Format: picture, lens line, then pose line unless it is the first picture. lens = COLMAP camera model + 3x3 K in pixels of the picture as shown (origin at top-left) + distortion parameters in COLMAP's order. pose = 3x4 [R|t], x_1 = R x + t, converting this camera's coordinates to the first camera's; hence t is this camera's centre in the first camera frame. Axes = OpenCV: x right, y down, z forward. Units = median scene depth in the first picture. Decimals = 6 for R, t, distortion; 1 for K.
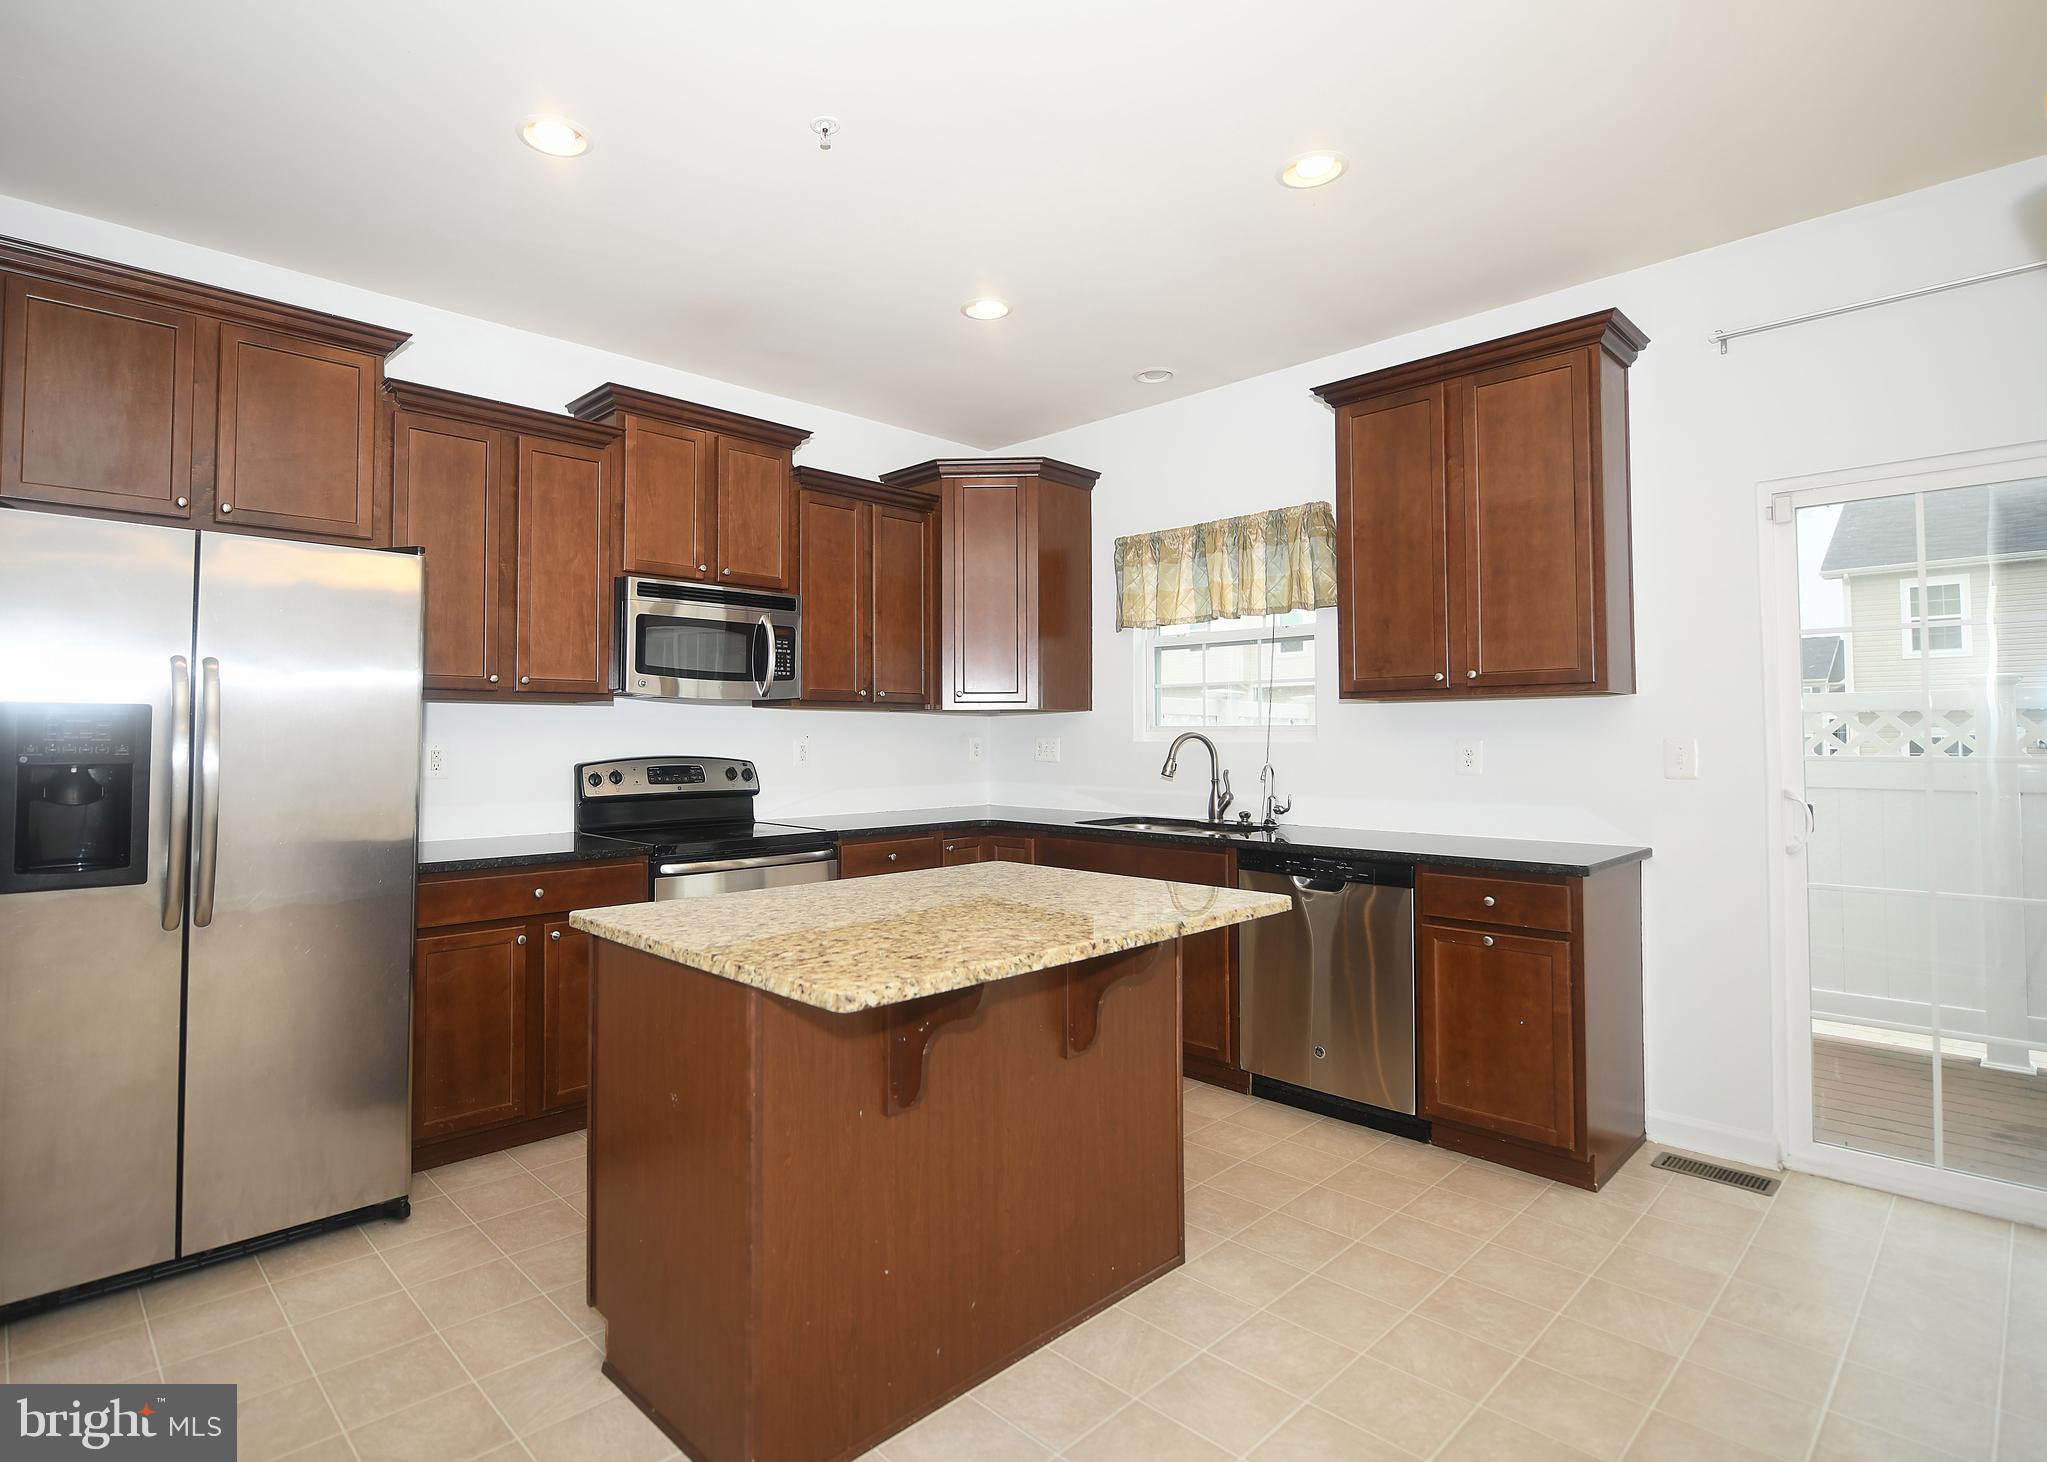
lens RADIAL K [[1036.8, 0, 943.1], [0, 1036.8, 704.5], [0, 0, 1]] dist [-0.009054, -0.000794]
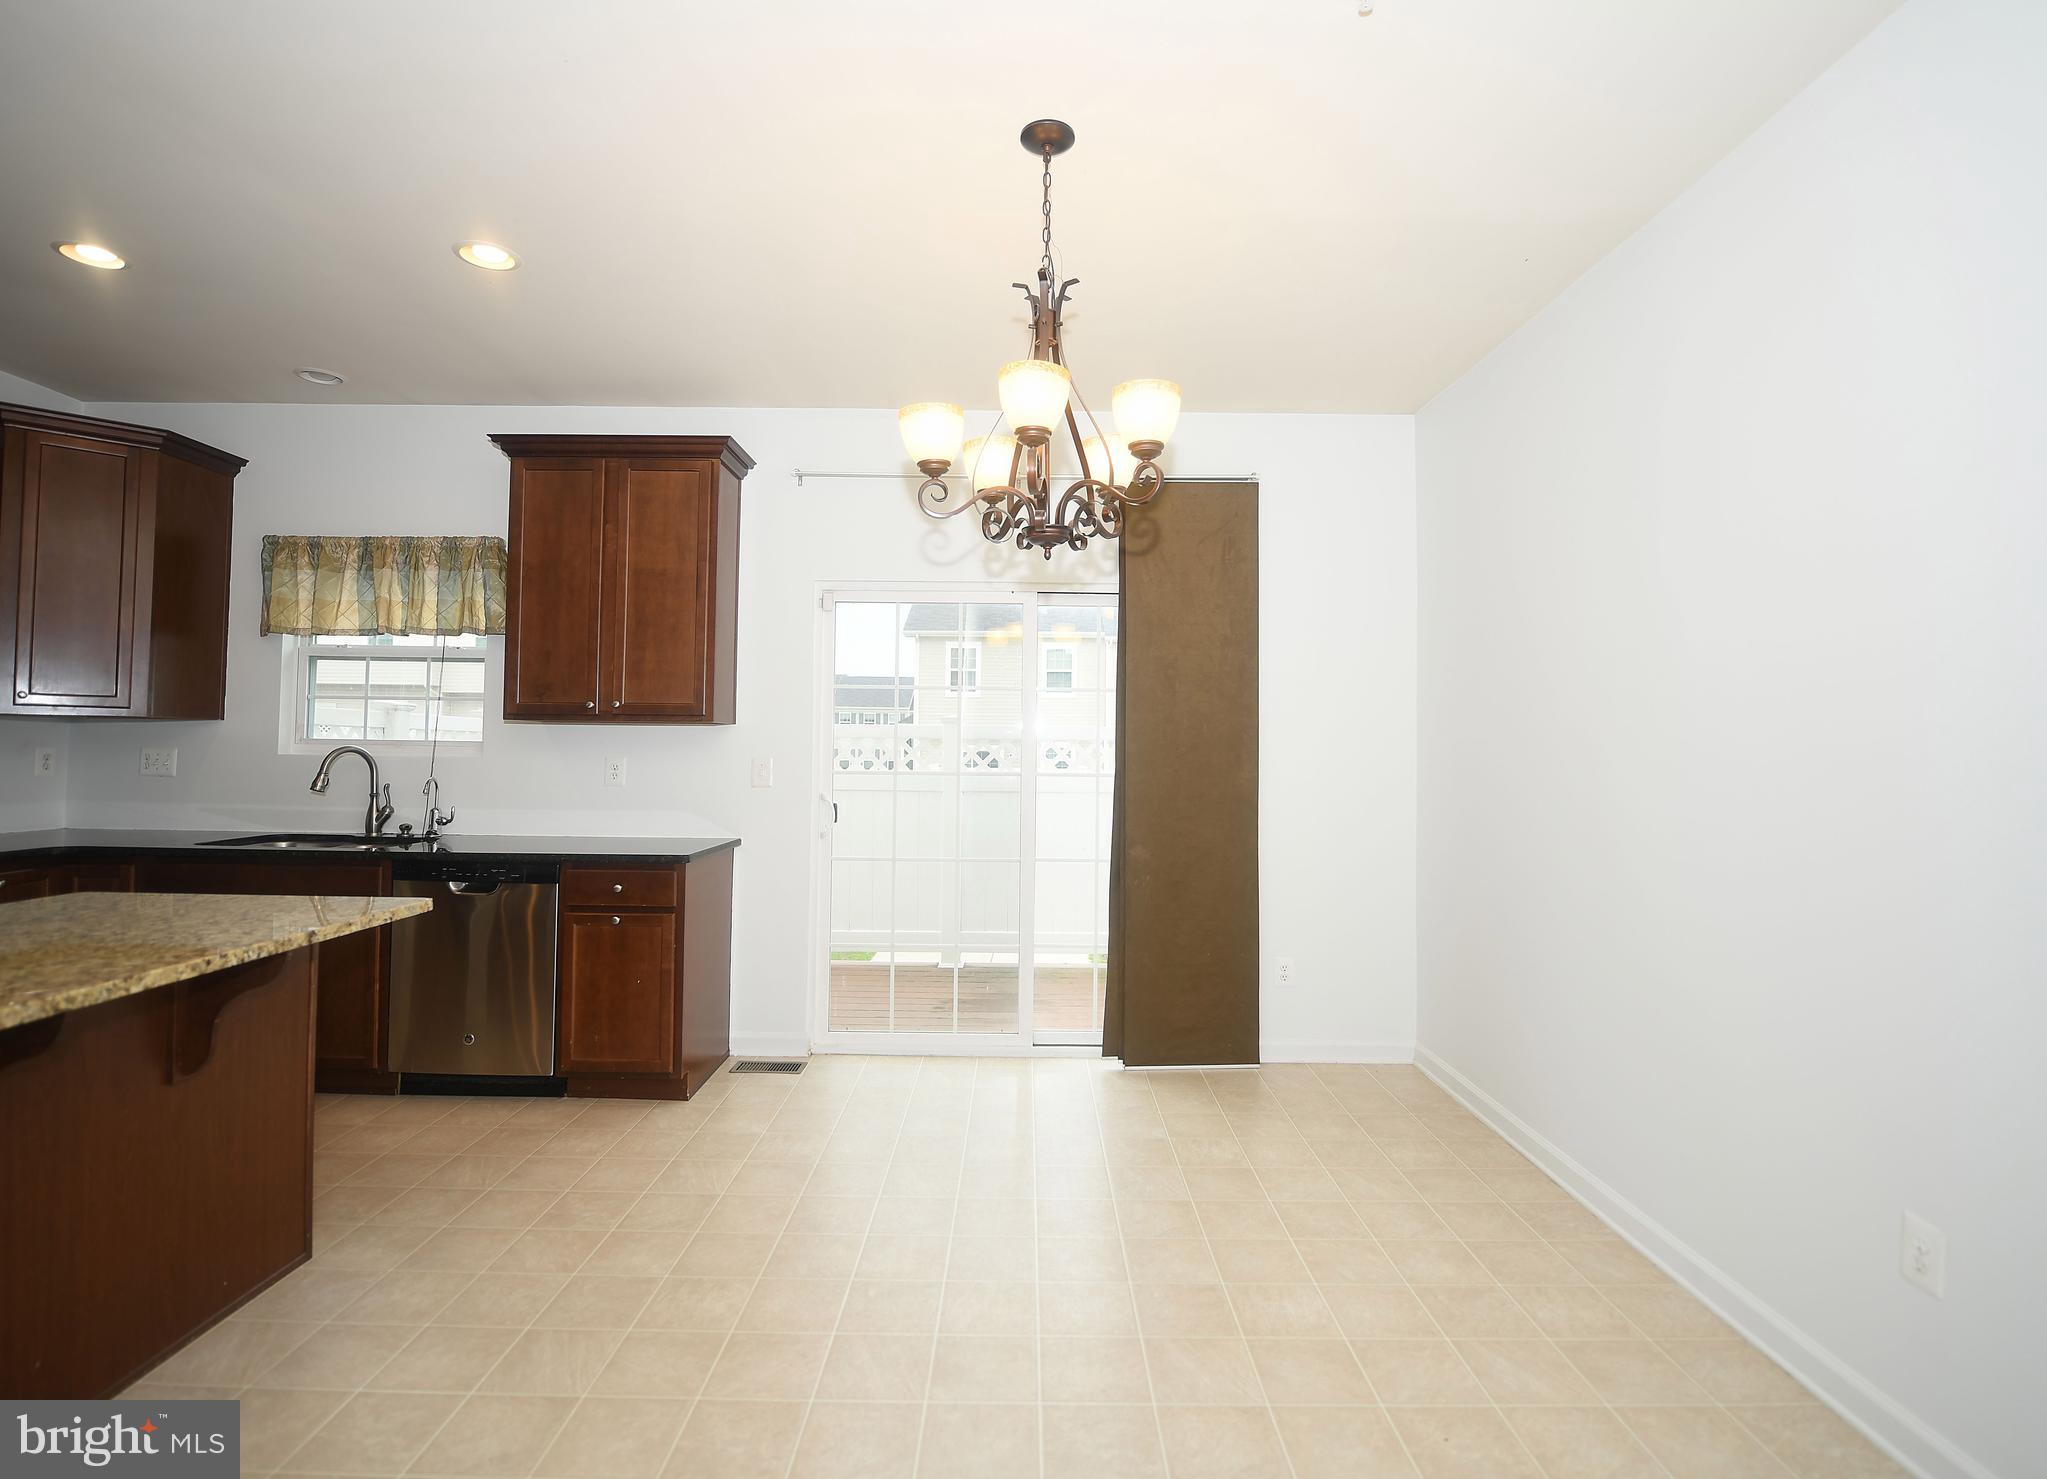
lens RADIAL K [[990.2, 0, 1021.4], [0, 990.2, 725.1], [0, 0, 1]] dist [-0.006113, -0.004550]
pose [[0.682241, 0.029117, 0.730547, -0.012992], [-0.037537, 0.999284, -0.004773, -0.015555], [-0.730163, -0.024166, 0.682846, -0.134489]]
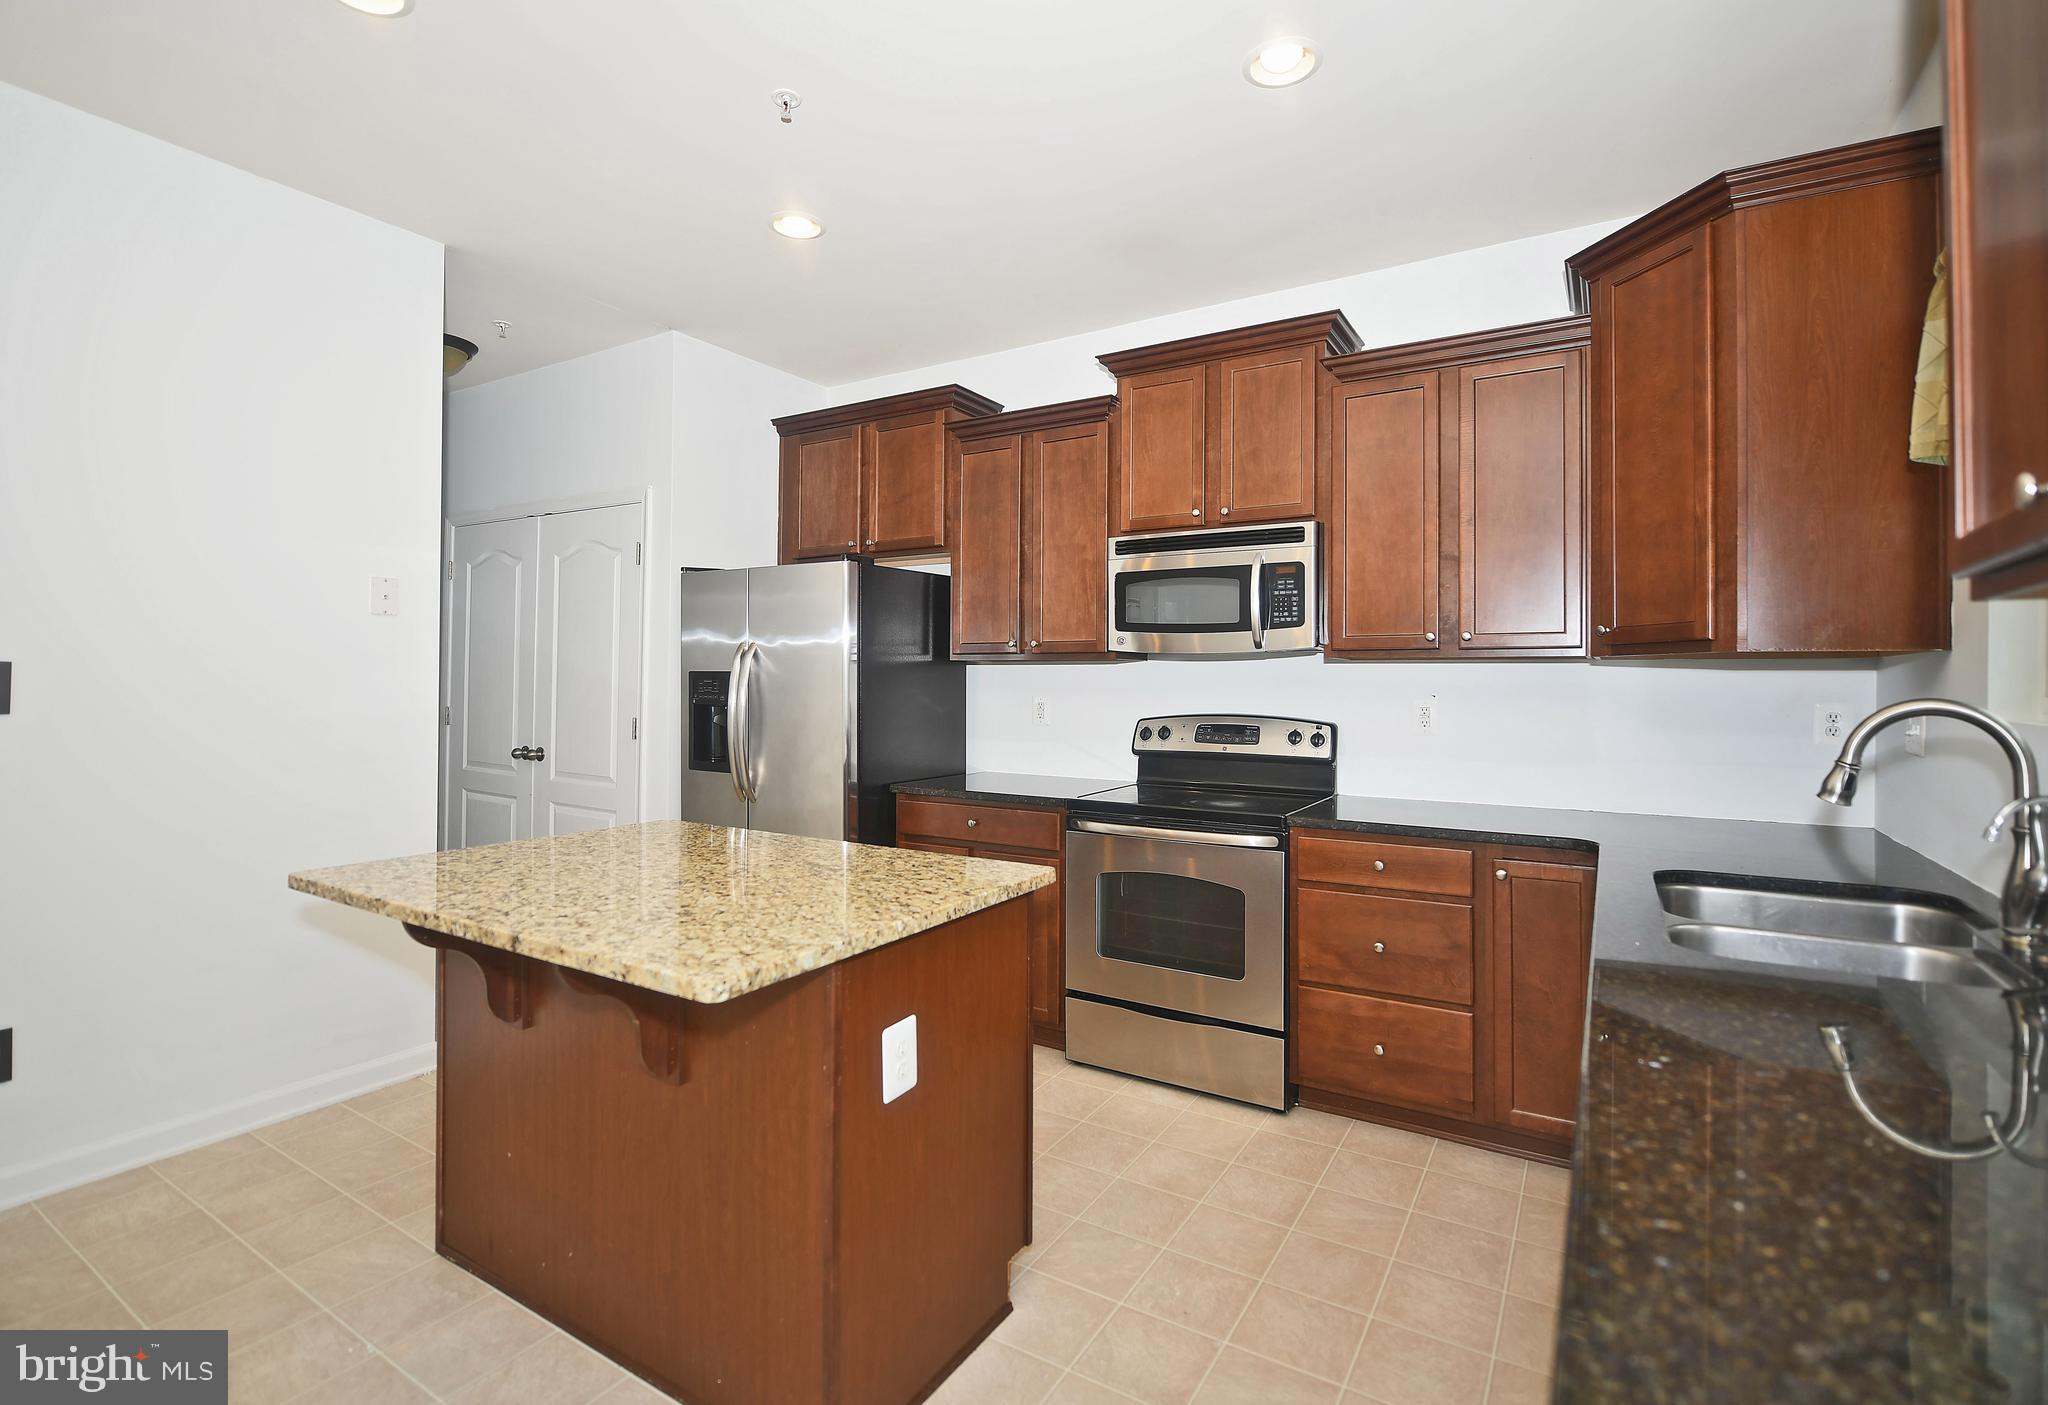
lens RADIAL K [[973.1, 0, 1009.3], [0, 973.1, 661.0], [0, 0, 1]] dist [-0.004168, -0.000115]
pose [[0.253298, -0.013801, -0.967290, 0.613185], [0.029901, 0.999532, -0.006431, 0.001643], [0.966926, -0.027294, 0.253592, 0.663251]]
